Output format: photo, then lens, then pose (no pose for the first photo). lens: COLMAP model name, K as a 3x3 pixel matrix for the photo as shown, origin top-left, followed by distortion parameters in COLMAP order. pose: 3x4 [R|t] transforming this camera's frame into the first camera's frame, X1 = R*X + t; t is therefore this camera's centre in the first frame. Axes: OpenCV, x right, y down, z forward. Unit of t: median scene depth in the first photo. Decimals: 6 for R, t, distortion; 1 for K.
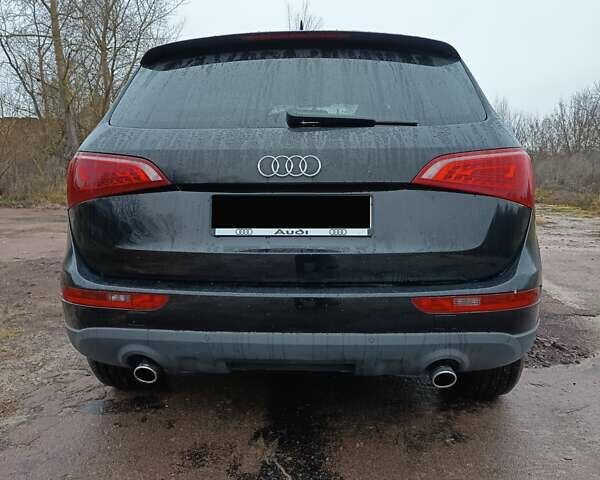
lens RADIAL K [[542.9, 0, 299.9], [0, 542.9, 236.2], [0, 0, 1]] dist [0.123217, -0.196632]
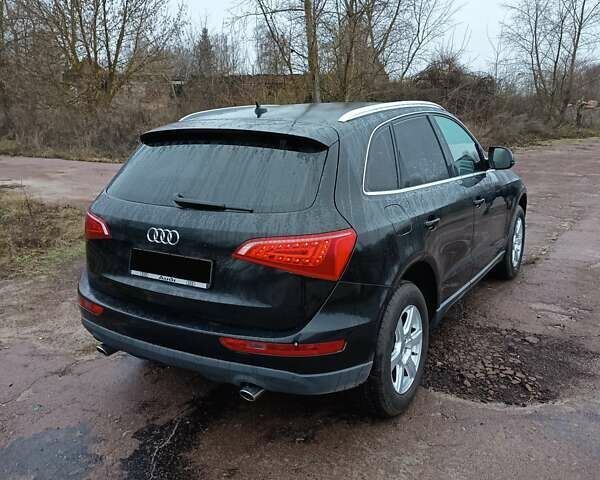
lens RADIAL K [[542.9, 0, 299.9], [0, 542.9, 236.2], [0, 0, 1]] dist [0.123217, -0.196632]
pose [[0.884552, 0.095952, -0.456466, 0.718660], [-0.051896, 0.992782, 0.108122, -0.223522], [0.463546, -0.071950, 0.883147, -0.113404]]
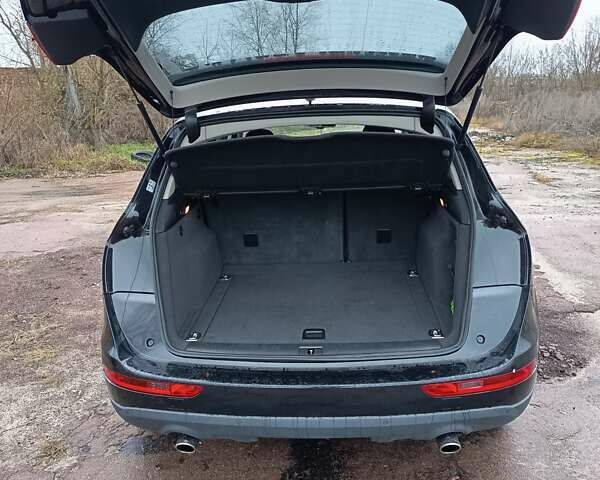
lens RADIAL K [[542.9, 0, 299.9], [0, 542.9, 236.2], [0, 0, 1]] dist [0.123217, -0.196632]
pose [[0.999327, -0.034449, -0.012581, -0.012129], [0.035688, 0.992470, 0.117170, -0.230346], [0.008450, -0.117540, 0.993032, -0.056111]]
